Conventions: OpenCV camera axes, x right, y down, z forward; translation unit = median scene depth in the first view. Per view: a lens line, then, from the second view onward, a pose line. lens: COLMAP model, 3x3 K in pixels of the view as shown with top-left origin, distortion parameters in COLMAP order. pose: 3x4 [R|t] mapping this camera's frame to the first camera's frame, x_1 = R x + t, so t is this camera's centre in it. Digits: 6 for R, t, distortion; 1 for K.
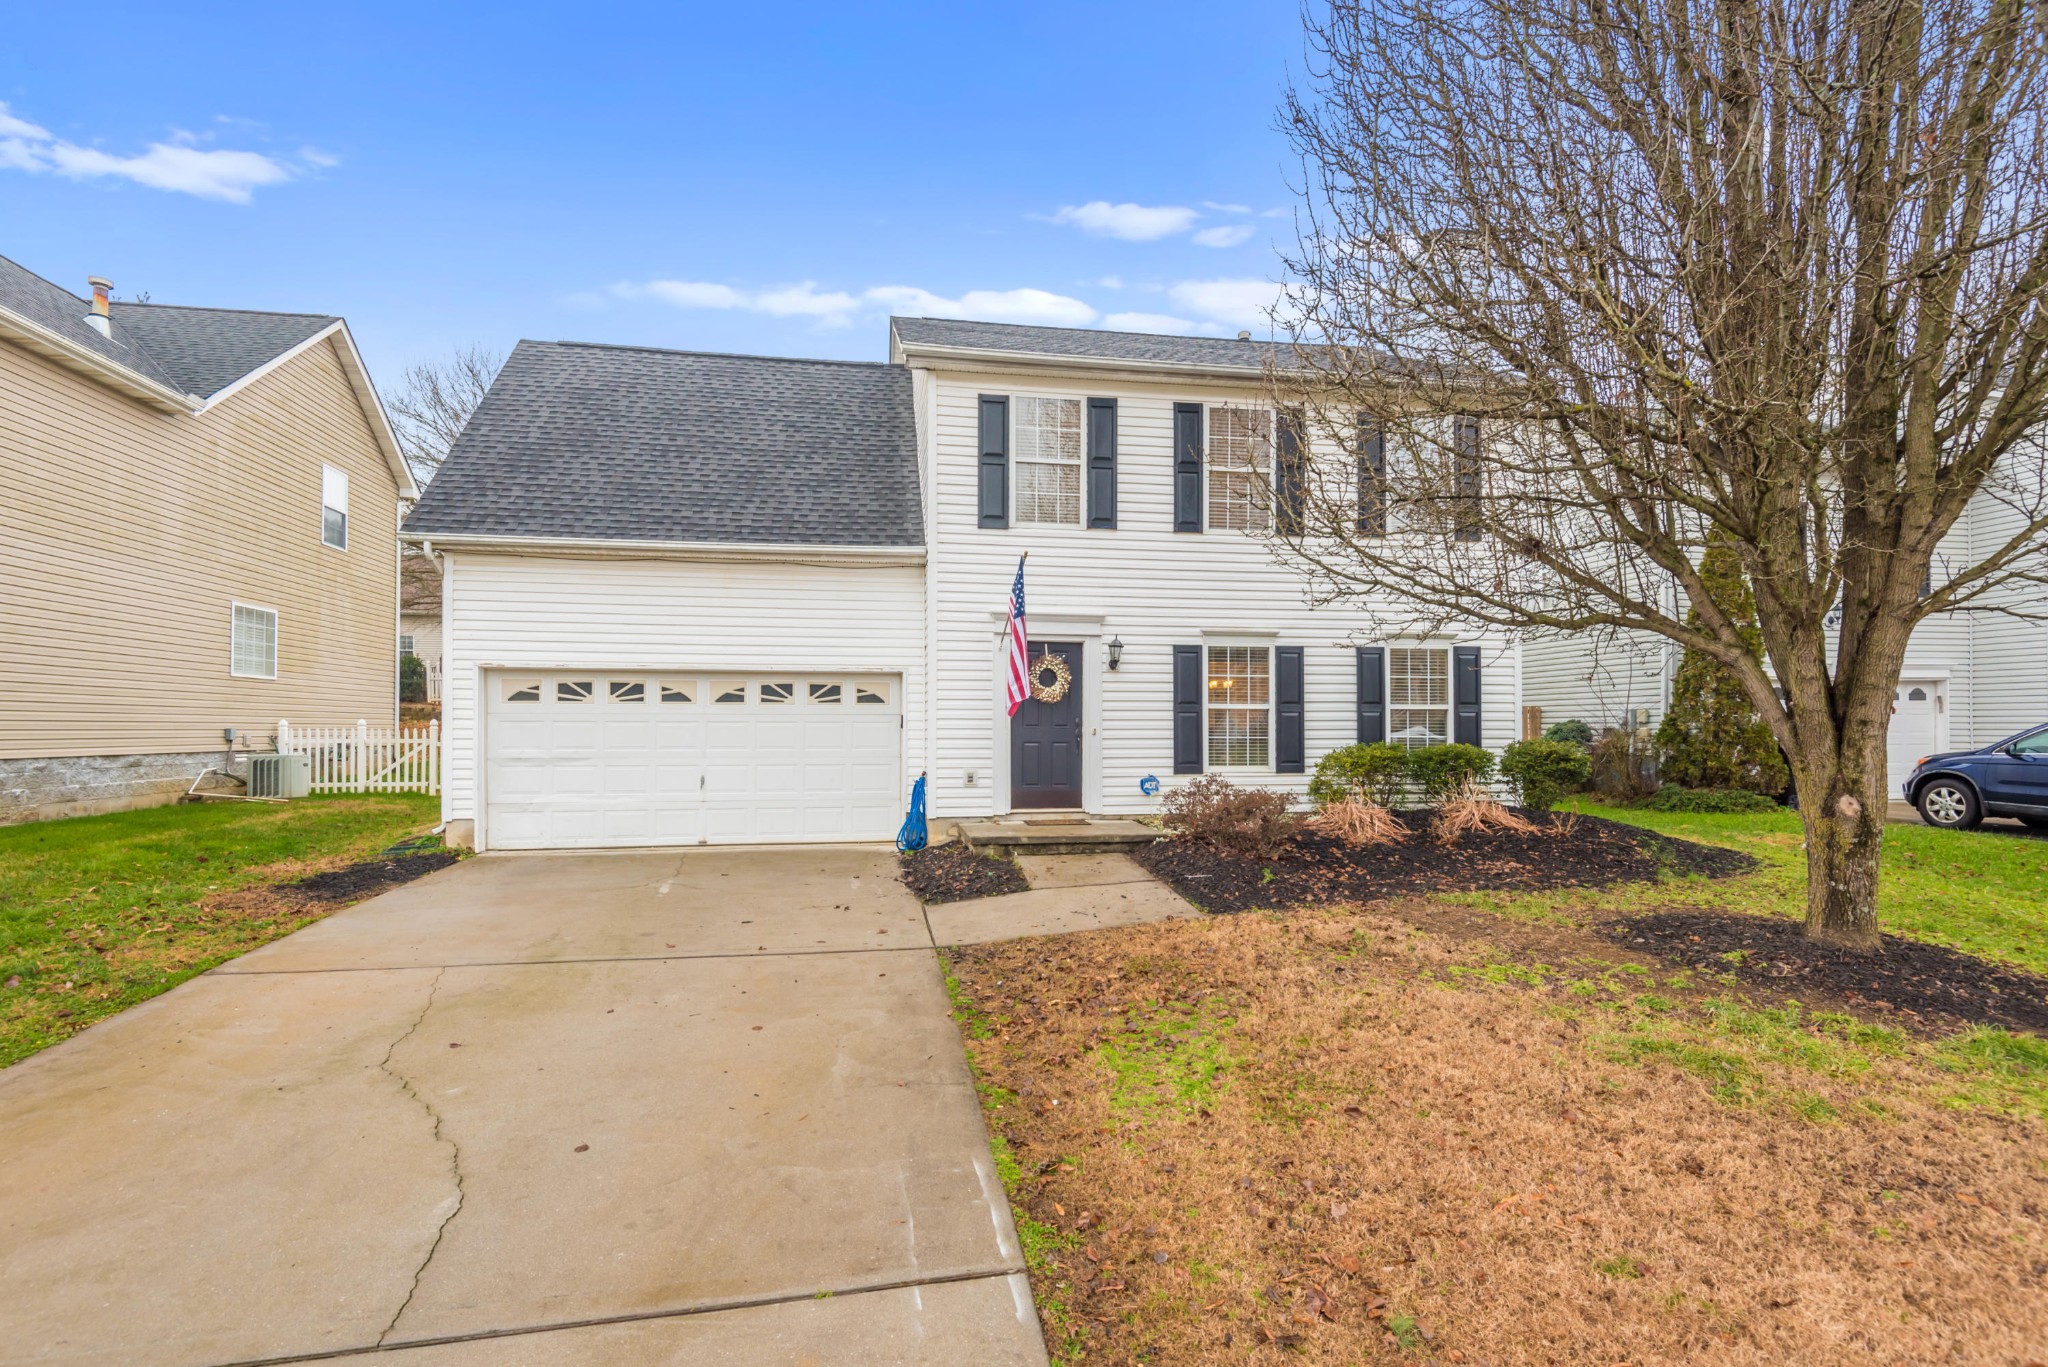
lens RADIAL K [[995.0, 0, 1008.2], [0, 995.0, 689.0], [0, 0, 1]] dist [0.017524, -0.010171]
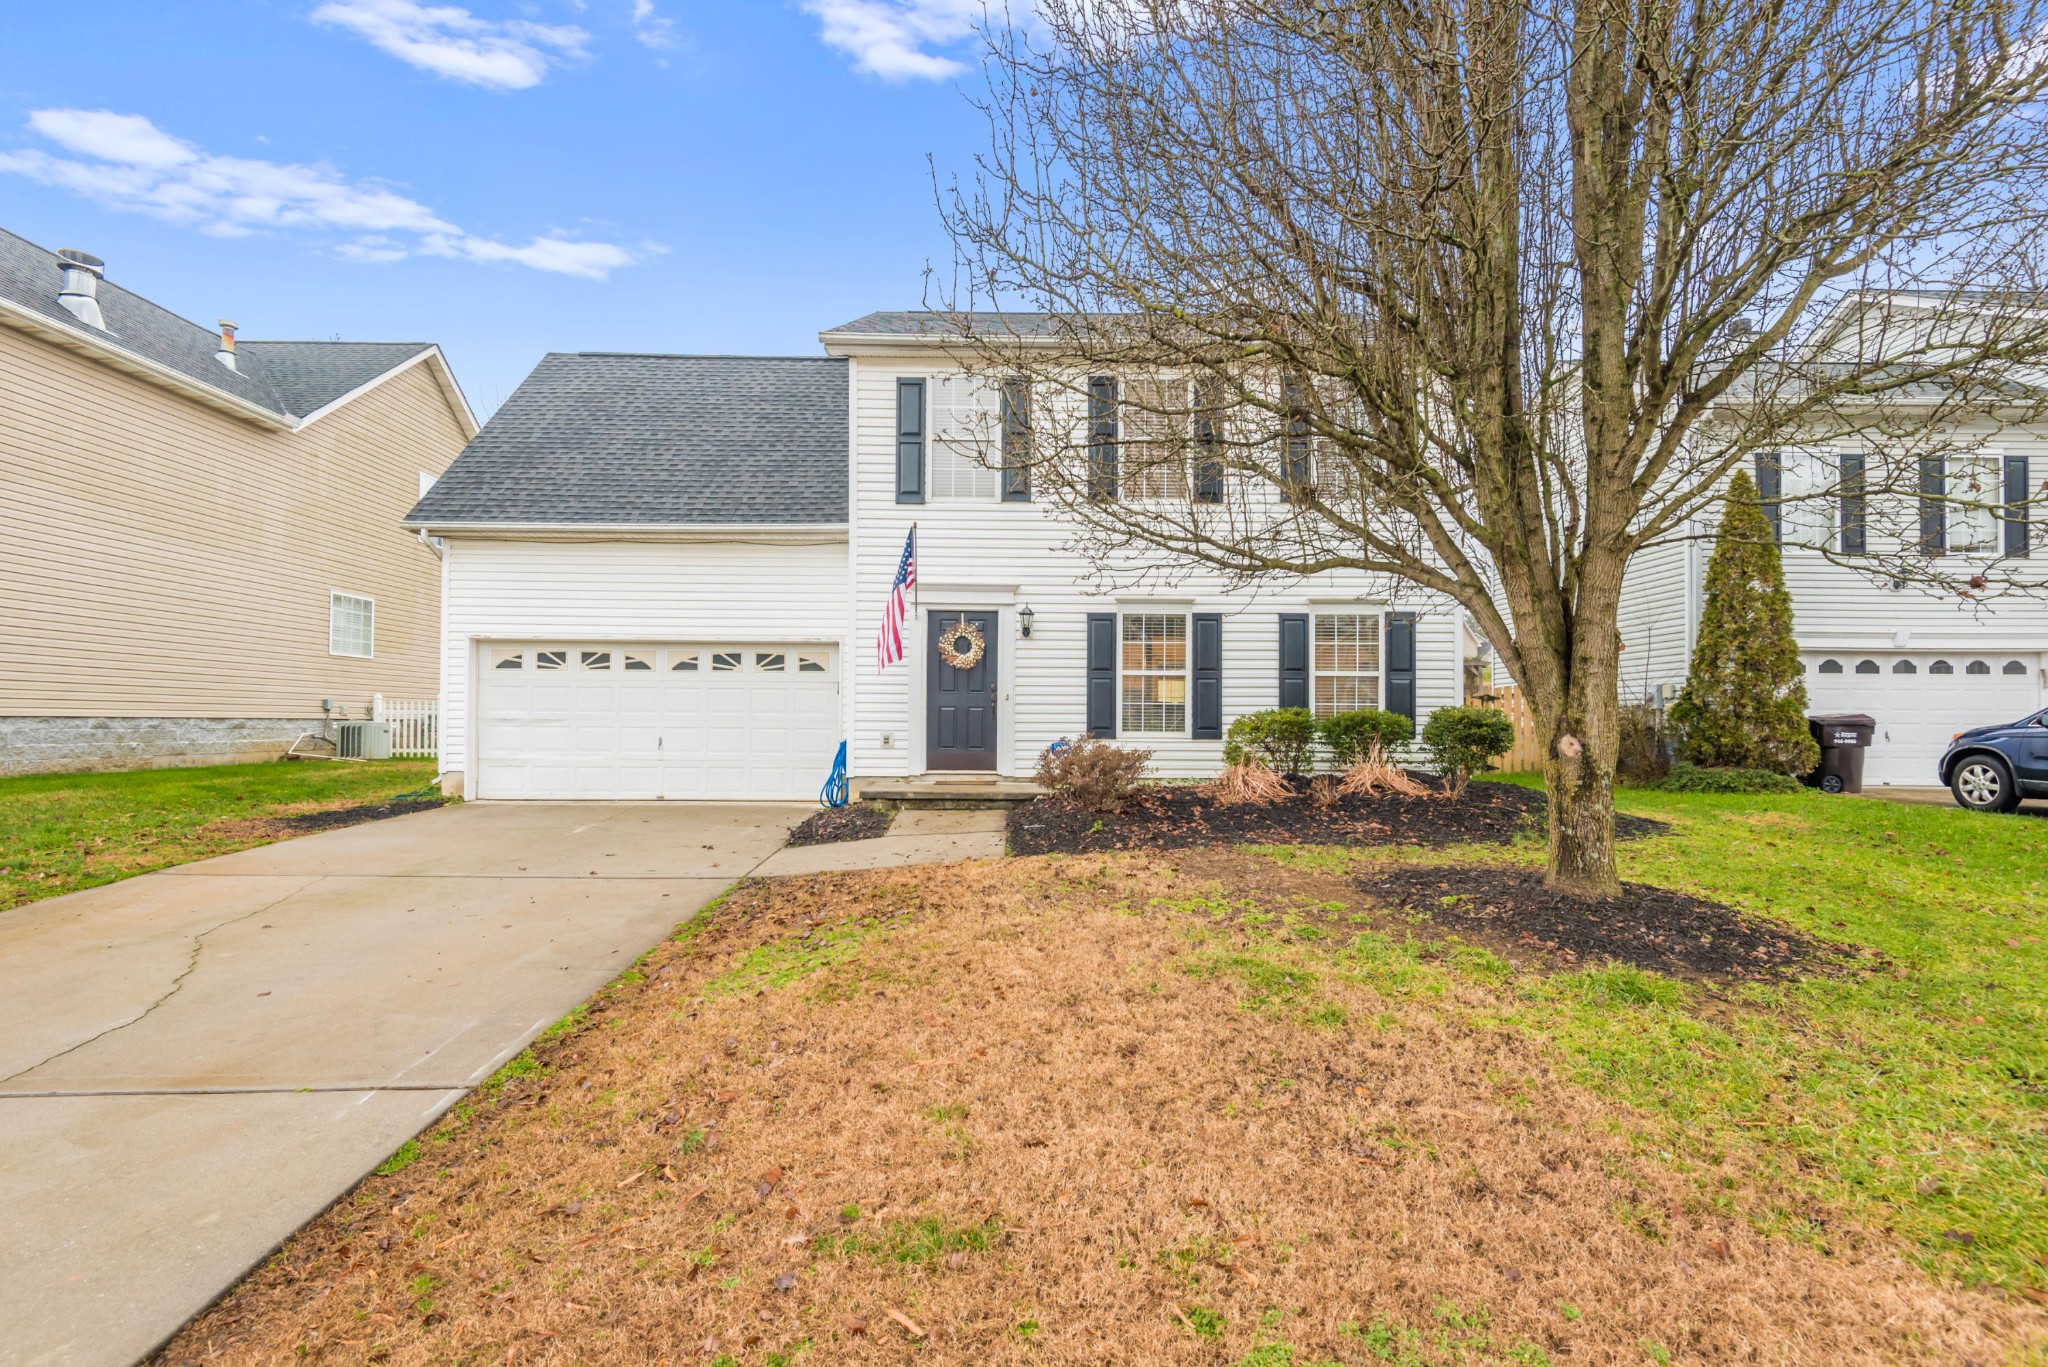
lens RADIAL K [[995.0, 0, 1032.0], [0, 995.0, 689.0], [0, 0, 1]] dist [0.017524, -0.010171]
pose [[0.986336, -0.000154, -0.164748, 0.282458], [-0.000155, 0.999998, -0.001862, 0.036662], [0.164748, 0.001862, 0.986334, -0.019959]]
